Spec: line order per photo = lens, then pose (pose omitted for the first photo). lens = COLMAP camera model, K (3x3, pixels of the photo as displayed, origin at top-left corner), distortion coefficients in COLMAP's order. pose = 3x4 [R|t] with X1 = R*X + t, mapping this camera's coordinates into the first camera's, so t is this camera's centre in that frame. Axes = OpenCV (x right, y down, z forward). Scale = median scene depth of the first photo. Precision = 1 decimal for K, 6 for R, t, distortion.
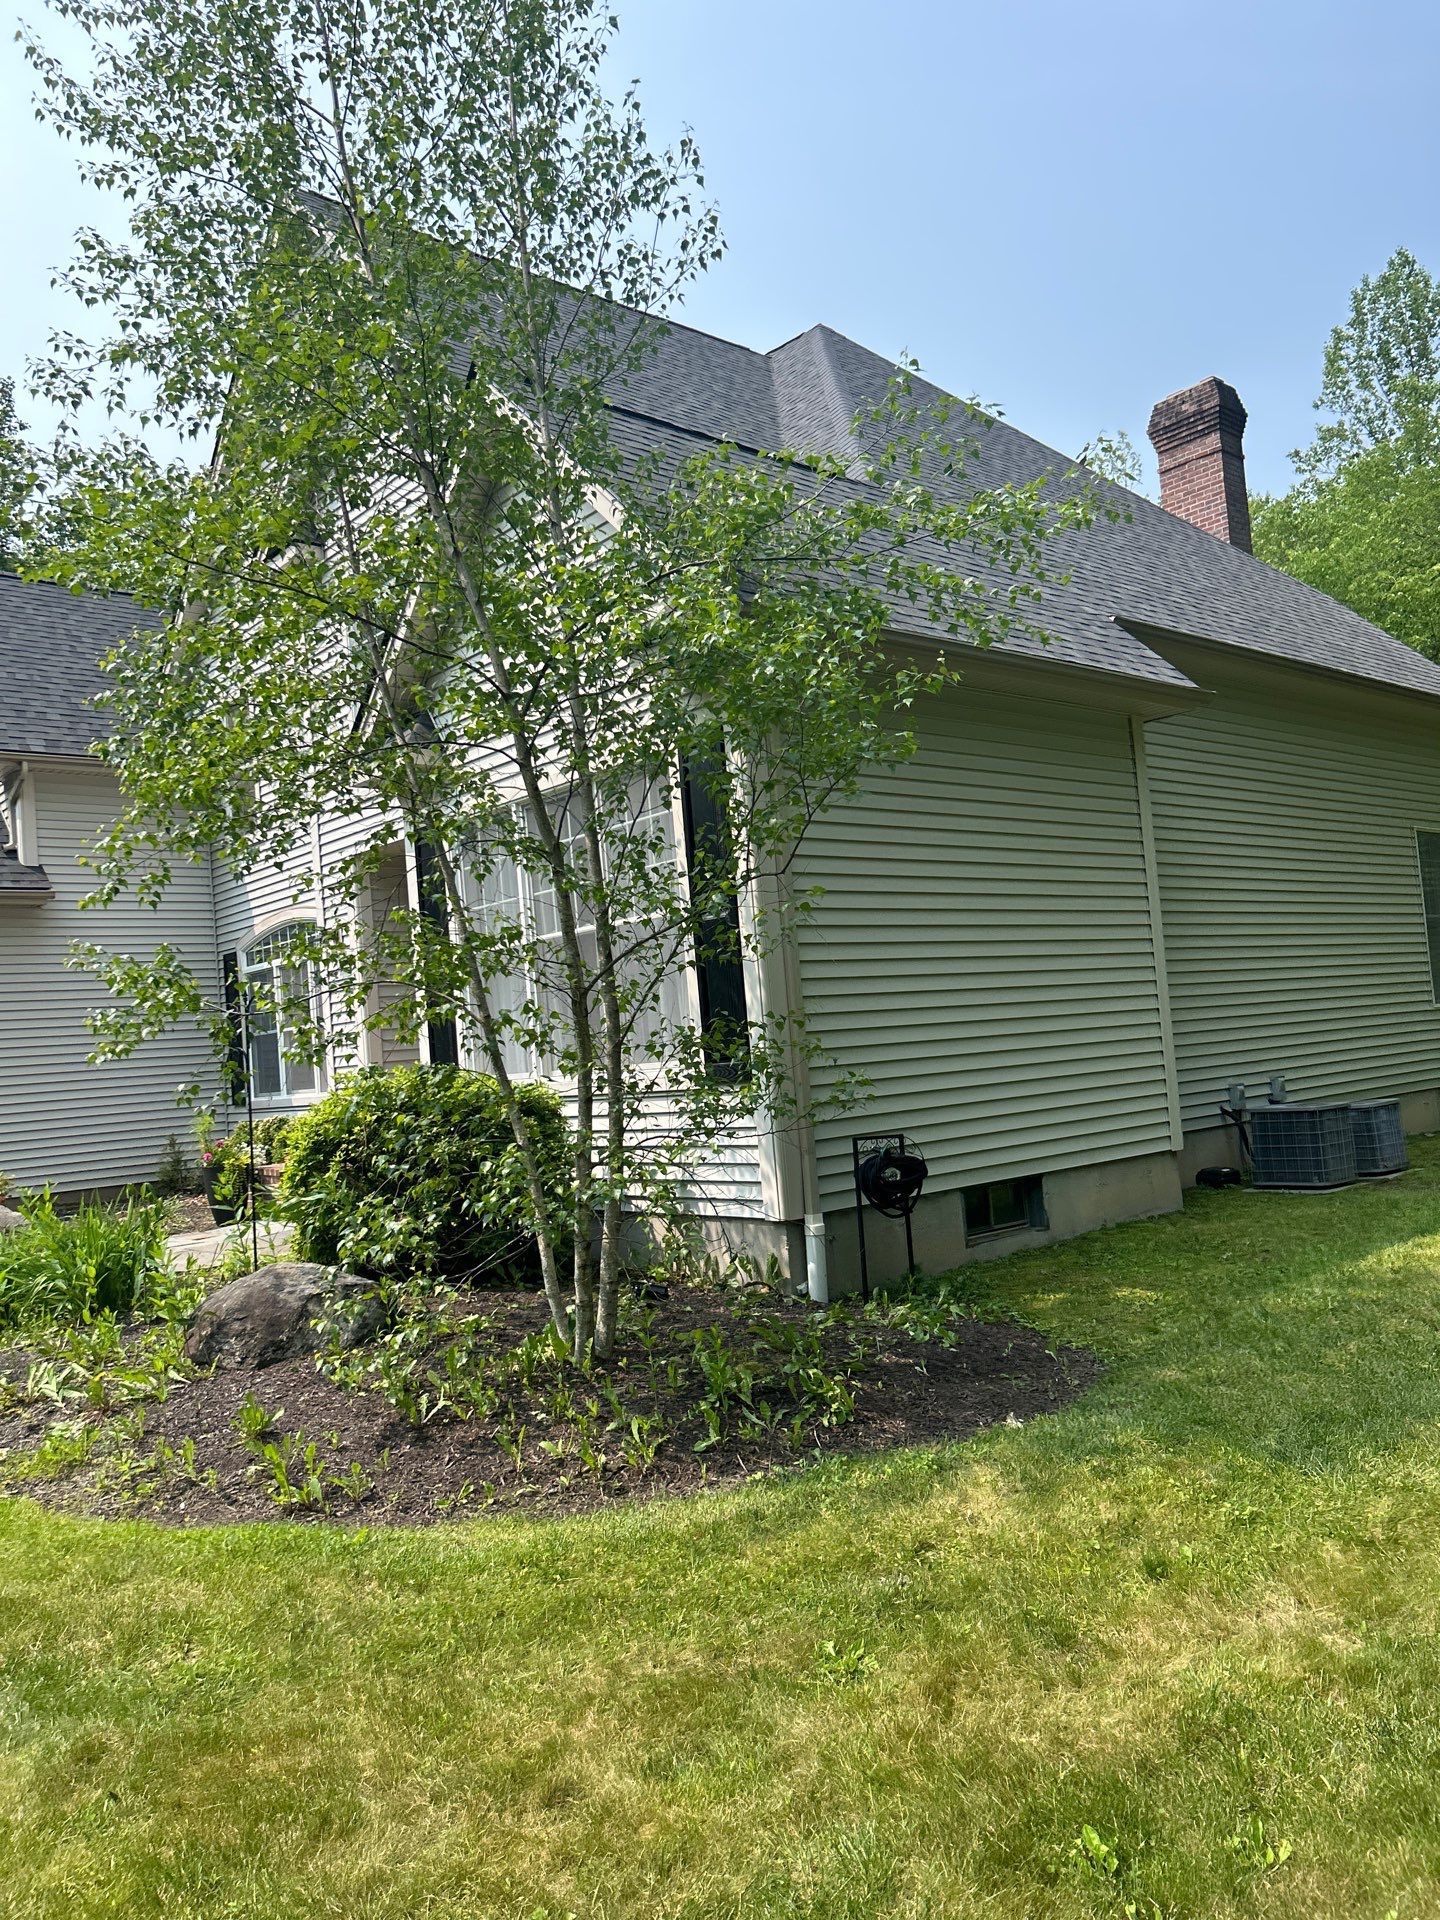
lens RADIAL K [[1461.5, 0, 730.9], [0, 1461.5, 997.3], [0, 0, 1]] dist [0.135326, -0.266167]
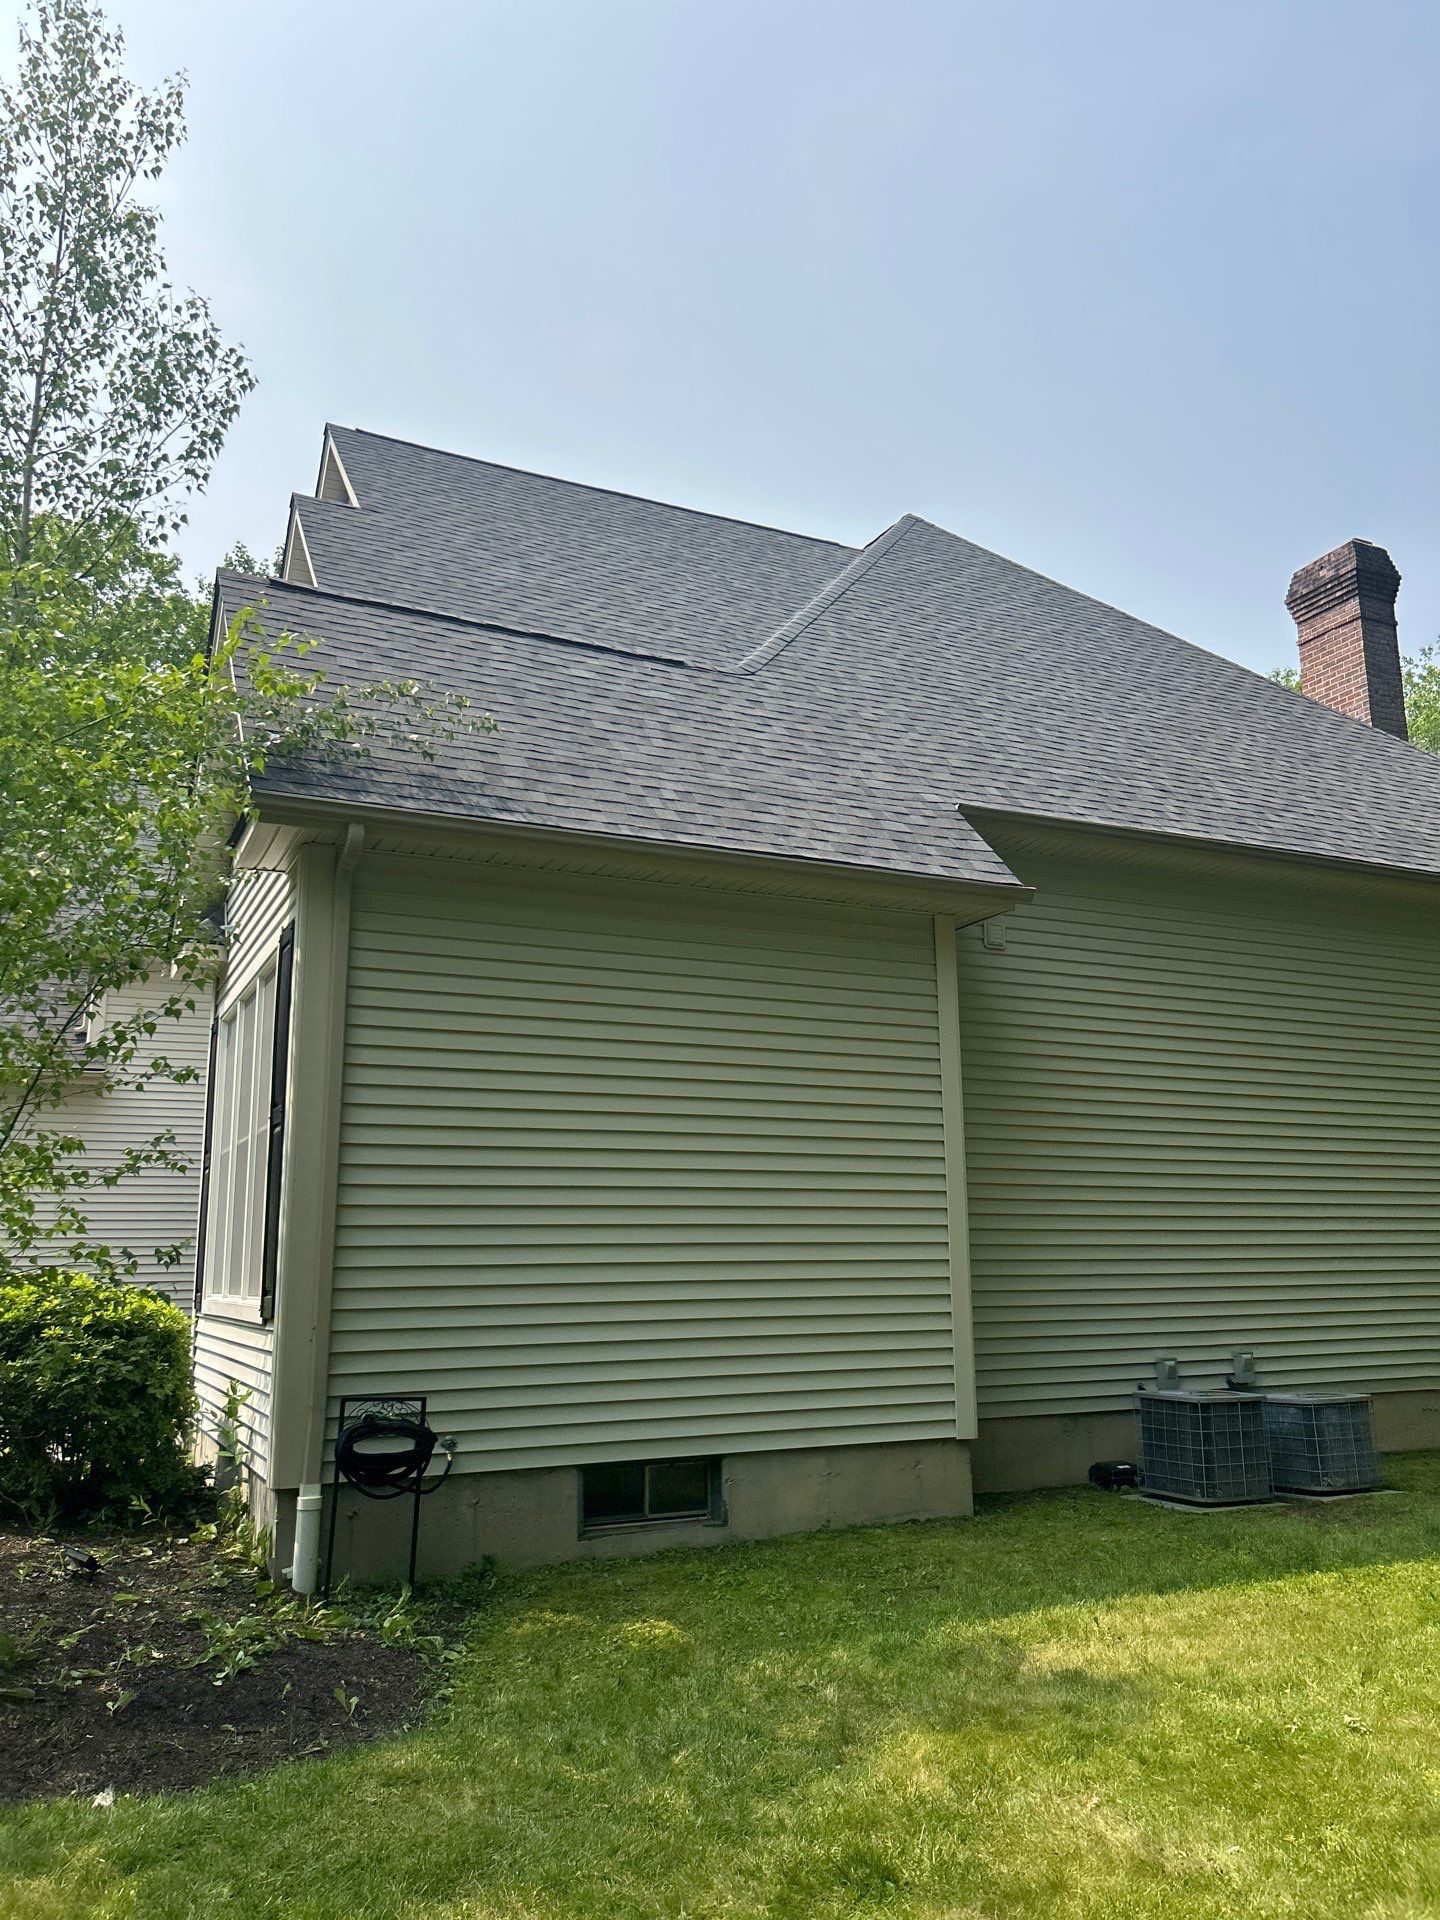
lens RADIAL K [[1461.5, 0, 730.9], [0, 1461.5, 997.3], [0, 0, 1]] dist [0.135326, -0.266167]
pose [[0.960717, 0.021747, -0.276676, 0.358502], [-0.056238, 0.991498, -0.117344, -0.031705], [0.271772, 0.128294, 0.953772, 0.138594]]
